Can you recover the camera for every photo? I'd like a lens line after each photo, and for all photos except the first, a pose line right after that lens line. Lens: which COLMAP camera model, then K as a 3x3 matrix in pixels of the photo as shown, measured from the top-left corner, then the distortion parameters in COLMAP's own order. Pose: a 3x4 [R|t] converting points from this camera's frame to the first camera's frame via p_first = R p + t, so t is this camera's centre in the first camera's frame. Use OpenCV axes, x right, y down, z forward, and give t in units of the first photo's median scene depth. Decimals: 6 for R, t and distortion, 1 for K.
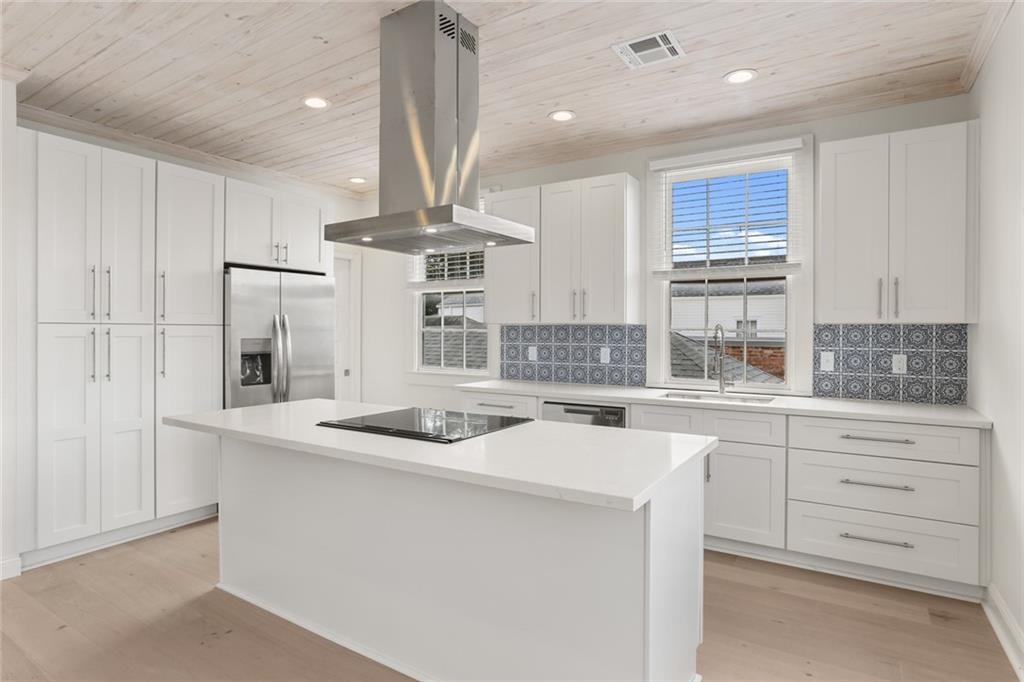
lens RADIAL K [[563.8, 0, 500.3], [0, 563.8, 332.5], [0, 0, 1]] dist [-0.029845, 0.002245]
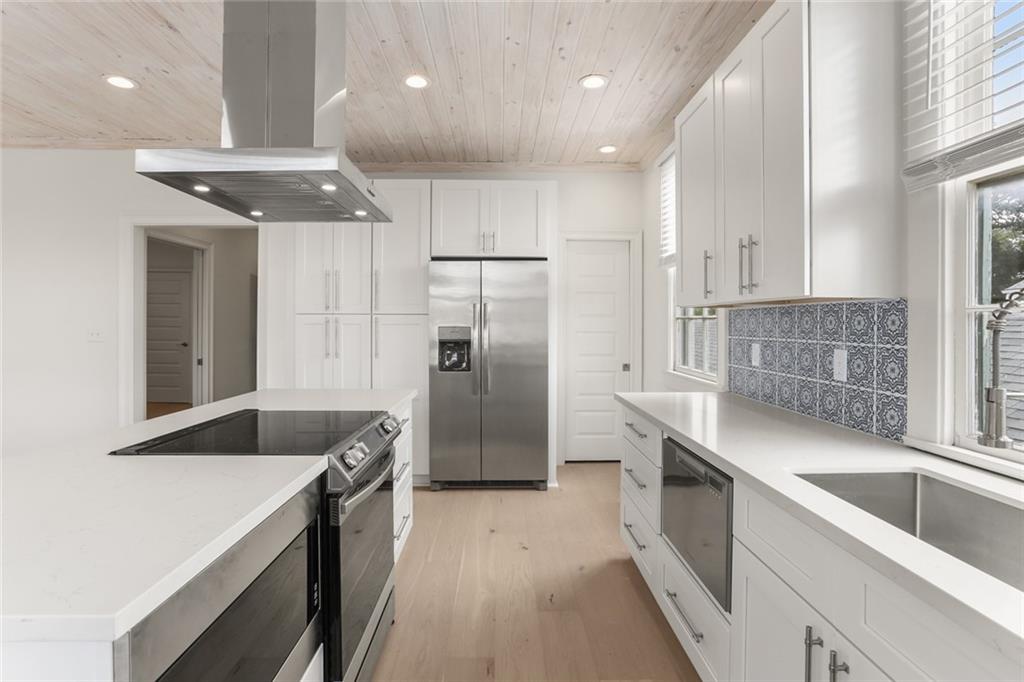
lens RADIAL K [[503.9, 0, 510.1], [0, 503.9, 332.5], [0, 0, 1]] dist [-0.039441, 0.000607]
pose [[0.560771, 0.012649, -0.827875, 0.426472], [-0.002618, 0.999905, 0.013504, 0.008526], [0.827967, -0.005406, 0.560751, 0.588185]]
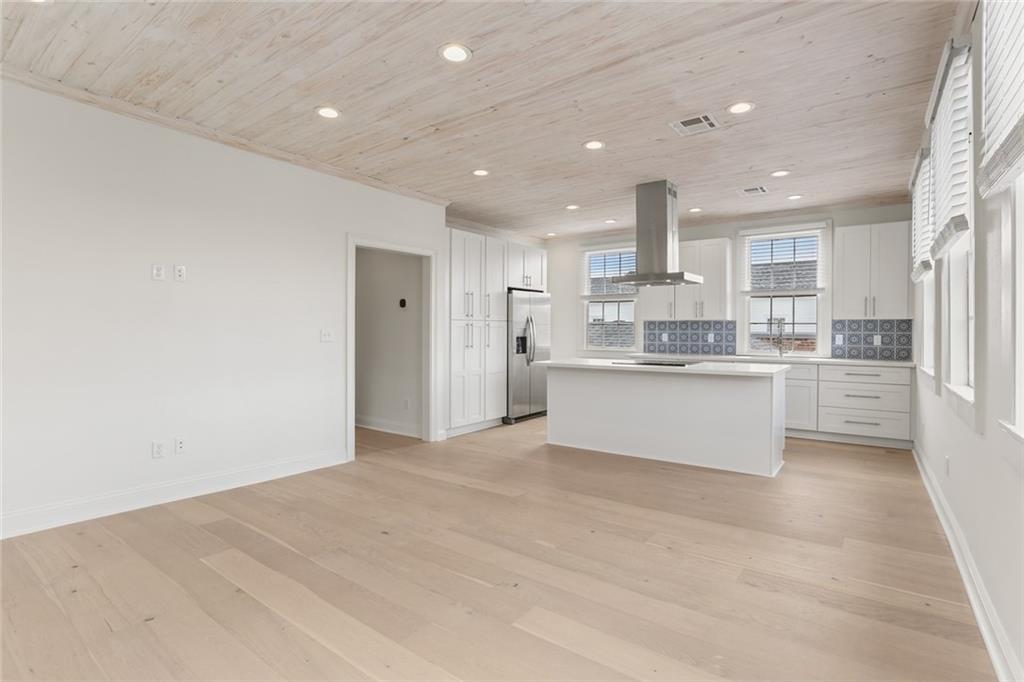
lens RADIAL K [[503.9, 0, 510.1], [0, 503.9, 332.5], [0, 0, 1]] dist [-0.039441, 0.000607]
pose [[0.997674, -0.000949, -0.068164, -0.377227], [0.001319, 0.999985, 0.005394, 0.016278], [0.068158, -0.005471, 0.997660, -0.685972]]
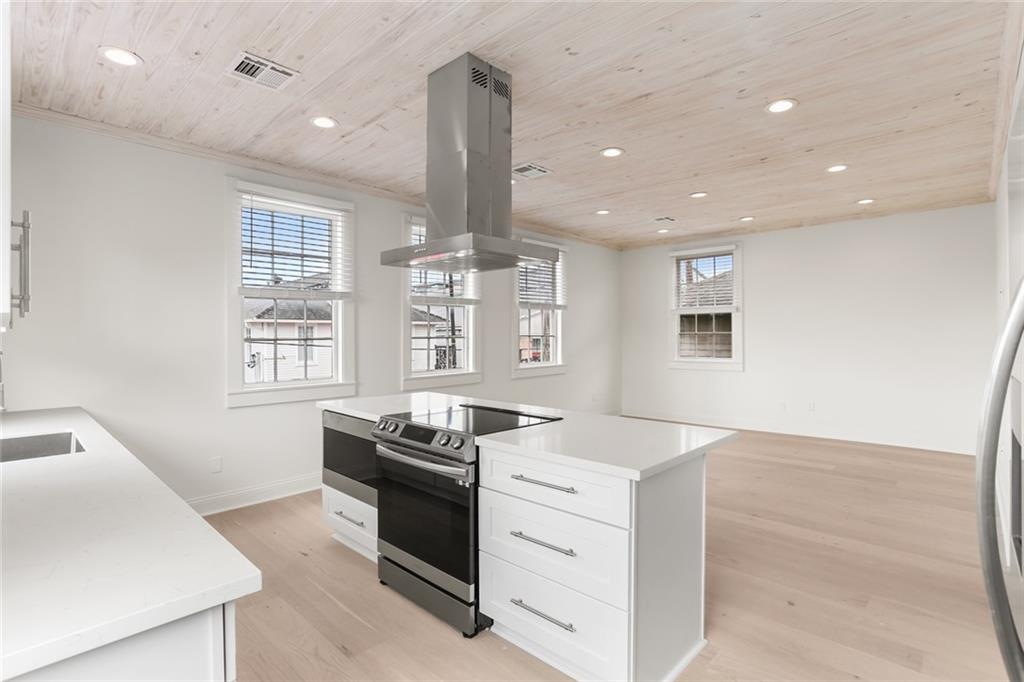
lens RADIAL K [[503.9, 0, 510.1], [0, 503.9, 332.5], [0, 0, 1]] dist [-0.039441, 0.000607]
pose [[-0.983896, 0.001323, 0.178738, -0.253339], [0.001037, 0.999998, -0.001696, -0.012655], [-0.178740, -0.001484, -0.983895, 1.342648]]
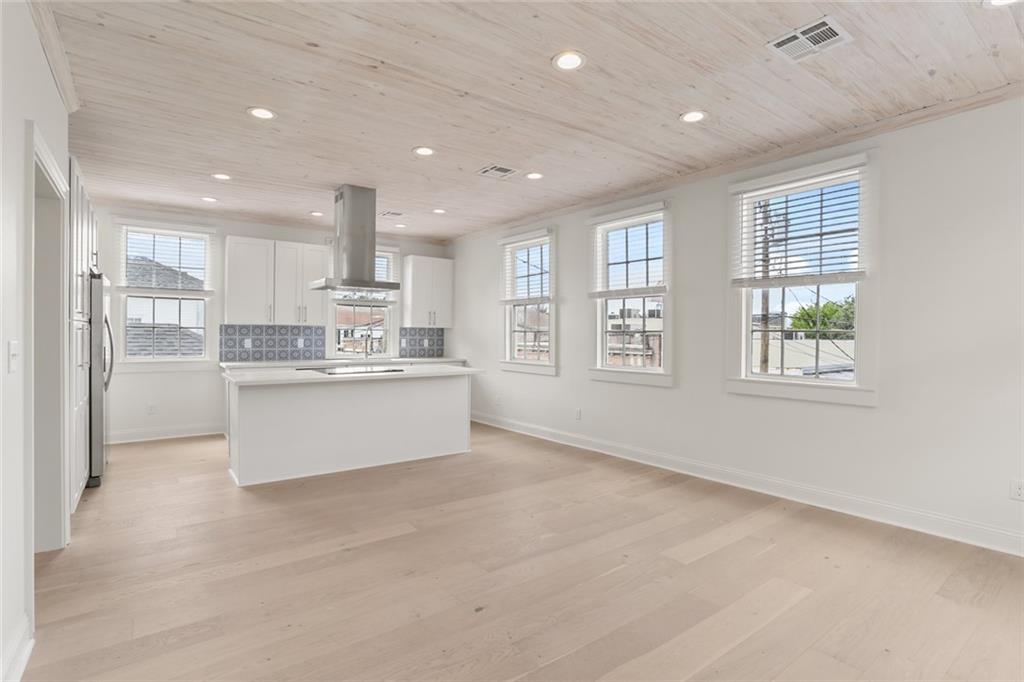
lens RADIAL K [[503.9, 0, 510.1], [0, 503.9, 332.5], [0, 0, 1]] dist [-0.039441, 0.000607]
pose [[0.350597, 0.001437, 0.936525, -1.163305], [-0.005876, 0.999983, 0.000665, 0.003267], [-0.936508, -0.005736, 0.350600, -0.167263]]
